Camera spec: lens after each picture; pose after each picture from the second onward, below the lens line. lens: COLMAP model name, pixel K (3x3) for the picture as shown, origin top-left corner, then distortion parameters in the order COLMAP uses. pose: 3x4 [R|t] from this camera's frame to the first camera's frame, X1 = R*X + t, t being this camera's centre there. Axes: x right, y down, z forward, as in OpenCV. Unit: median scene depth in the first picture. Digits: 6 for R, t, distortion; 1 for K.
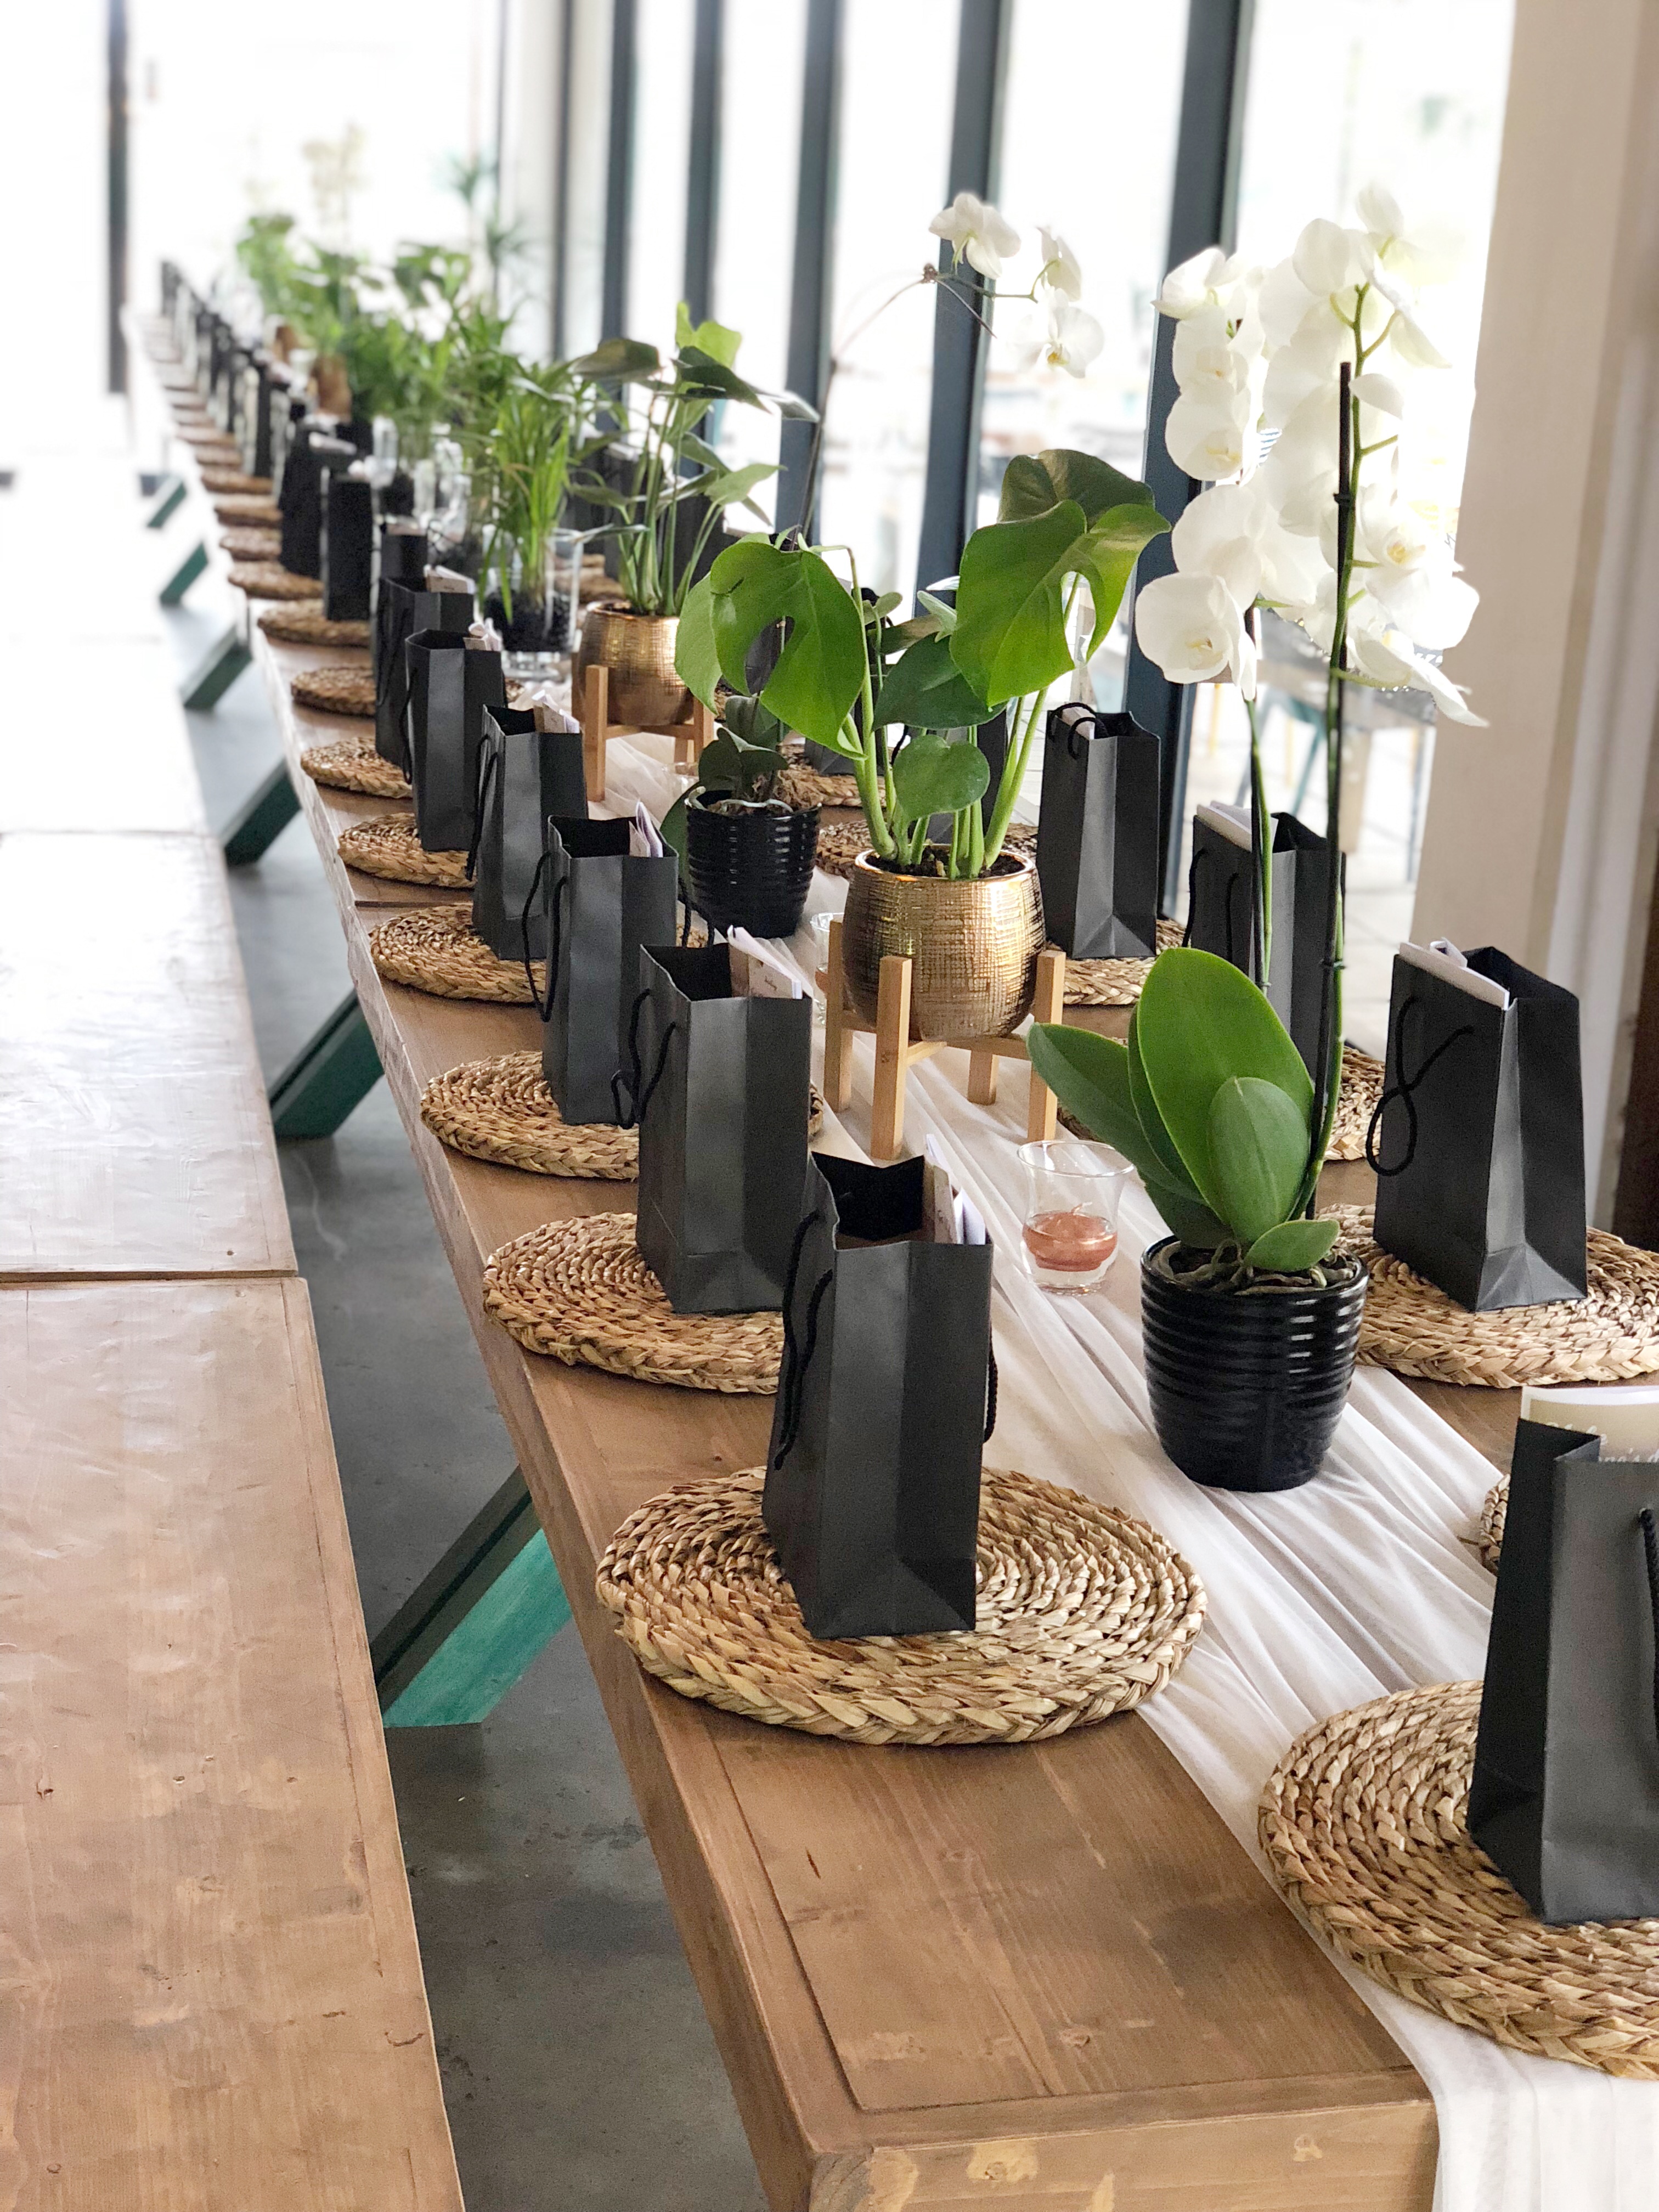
lens RADIAL K [[3281.8, 0, 834.4], [0, 3281.8, 1107.4], [0, 0, 1]] dist [0.226448, -0.983456]
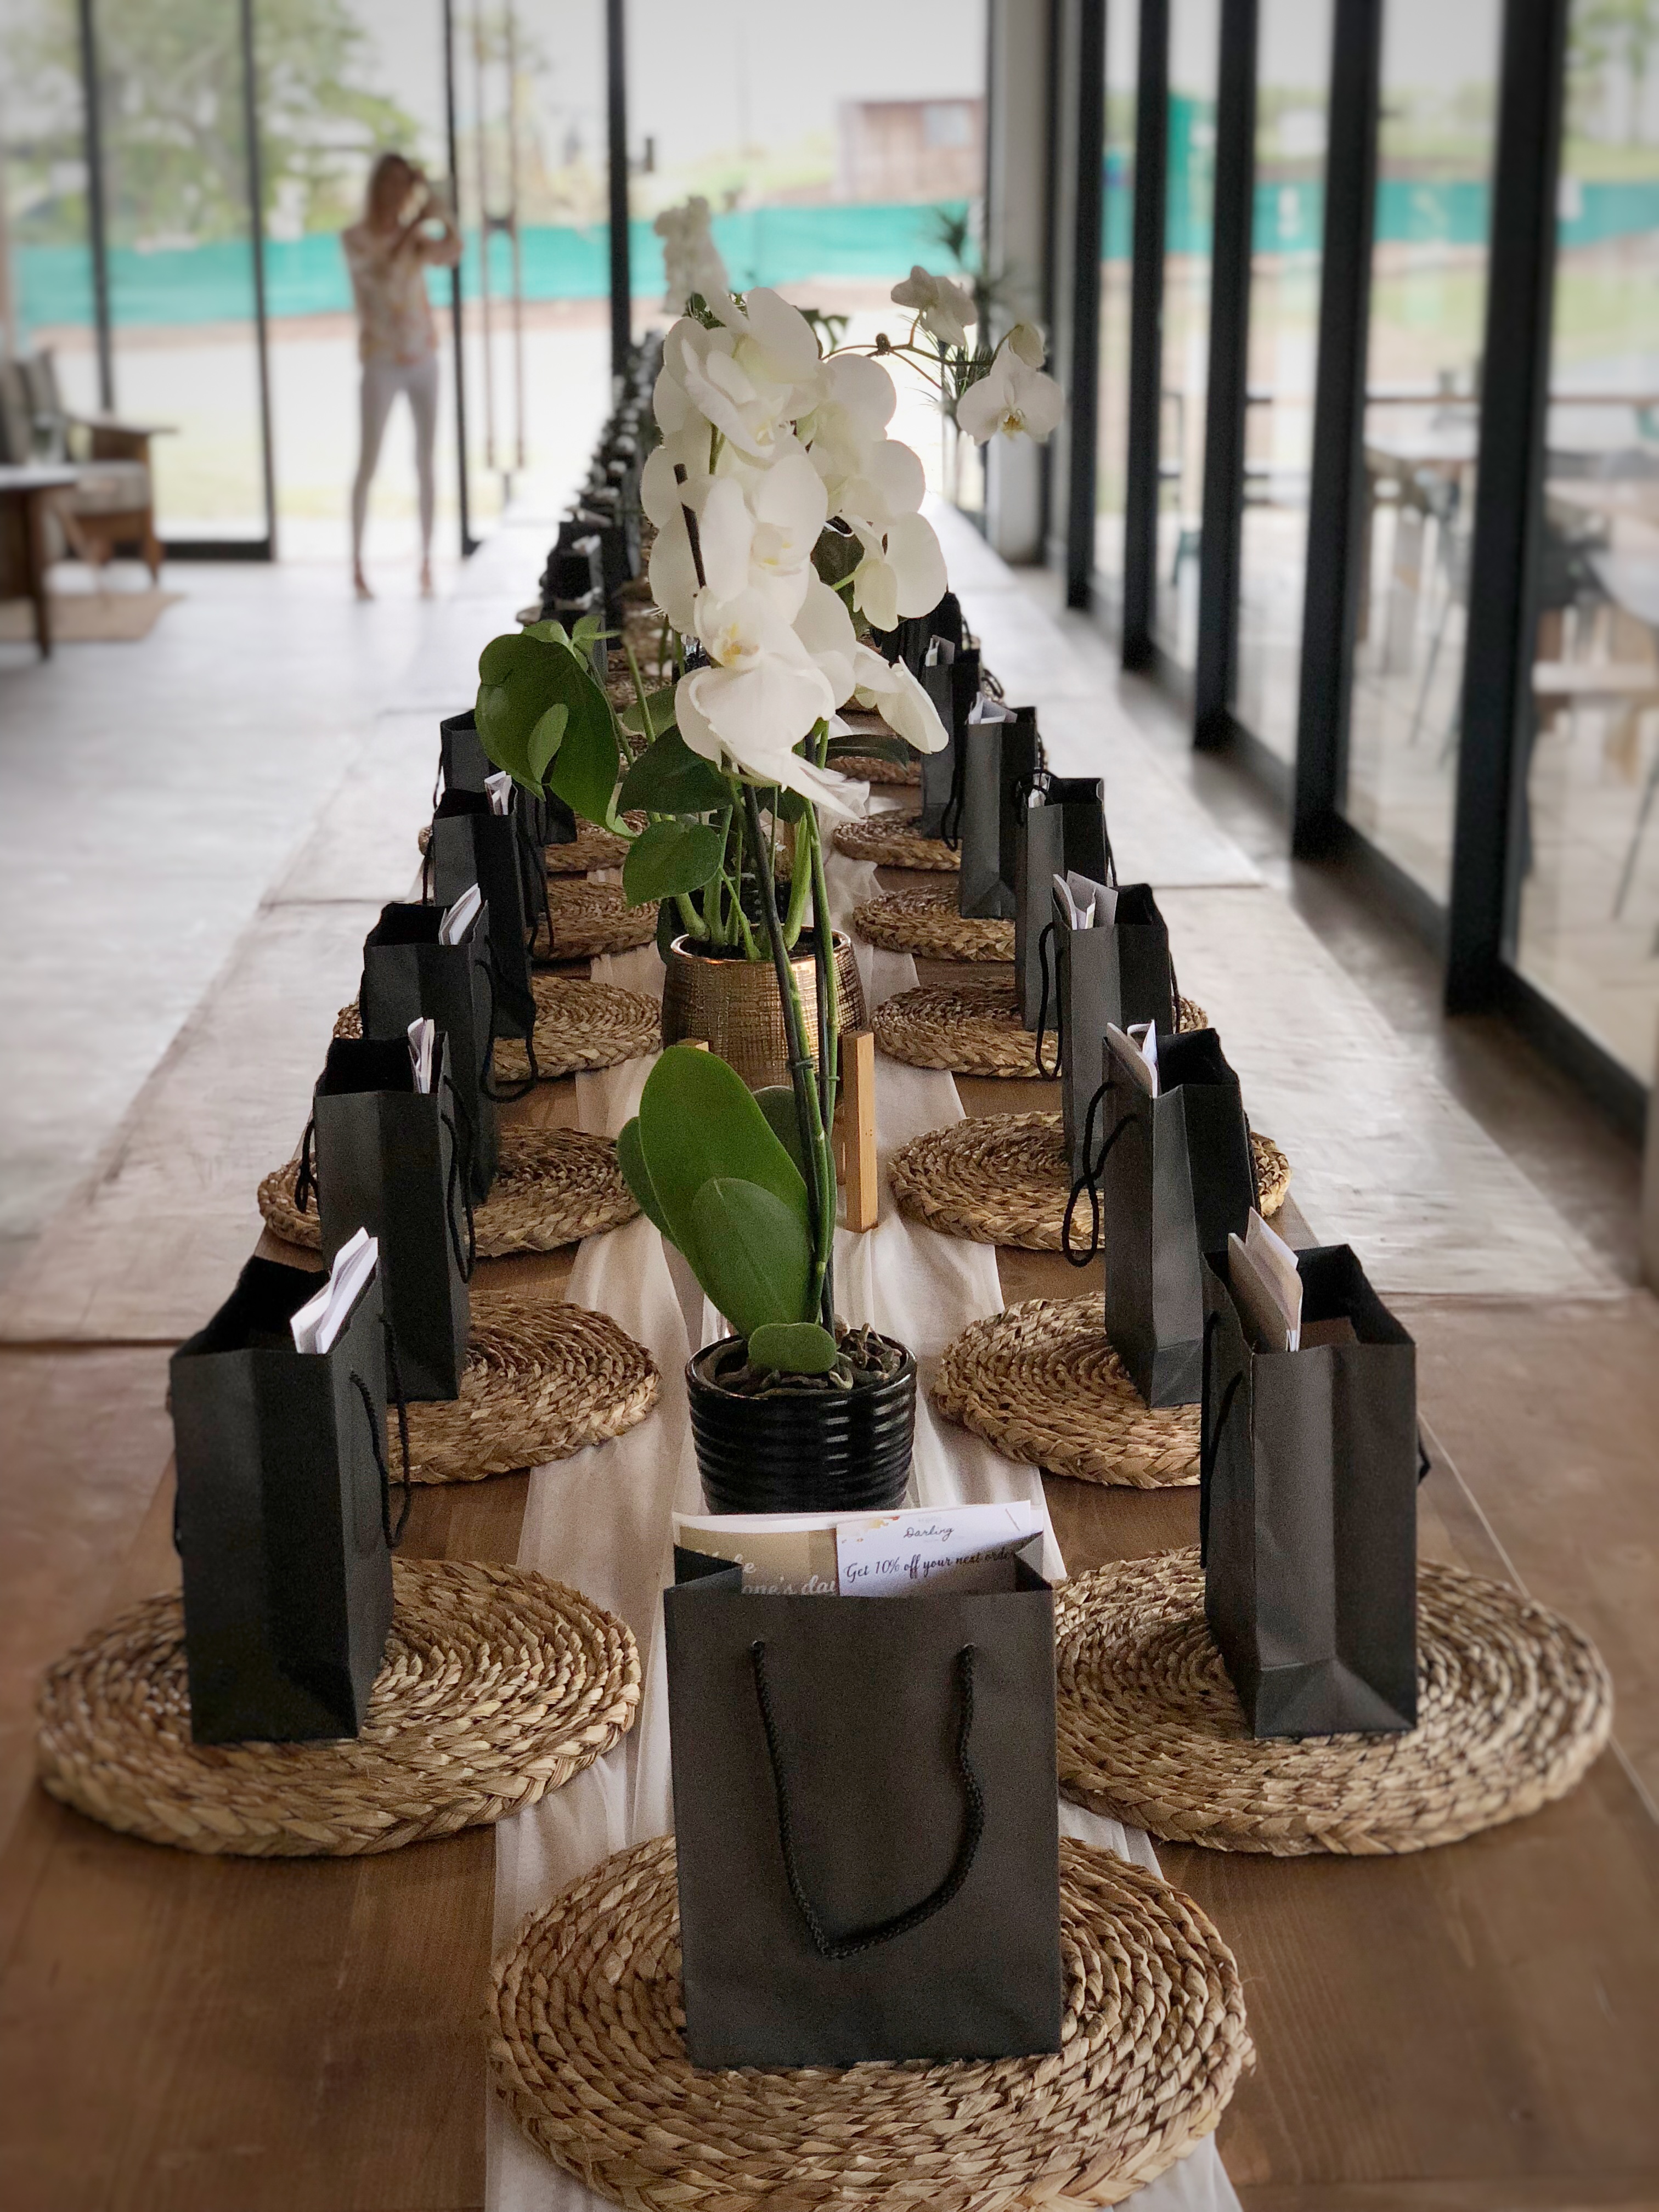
lens RADIAL K [[3281.8, 0, 834.4], [0, 3281.8, 1107.4], [0, 0, 1]] dist [0.226448, -0.983456]
pose [[0.982371, -0.004782, -0.186881, 0.381457], [0.002776, 0.999936, -0.010995, -0.021704], [0.186921, 0.010283, 0.982321, 0.041632]]
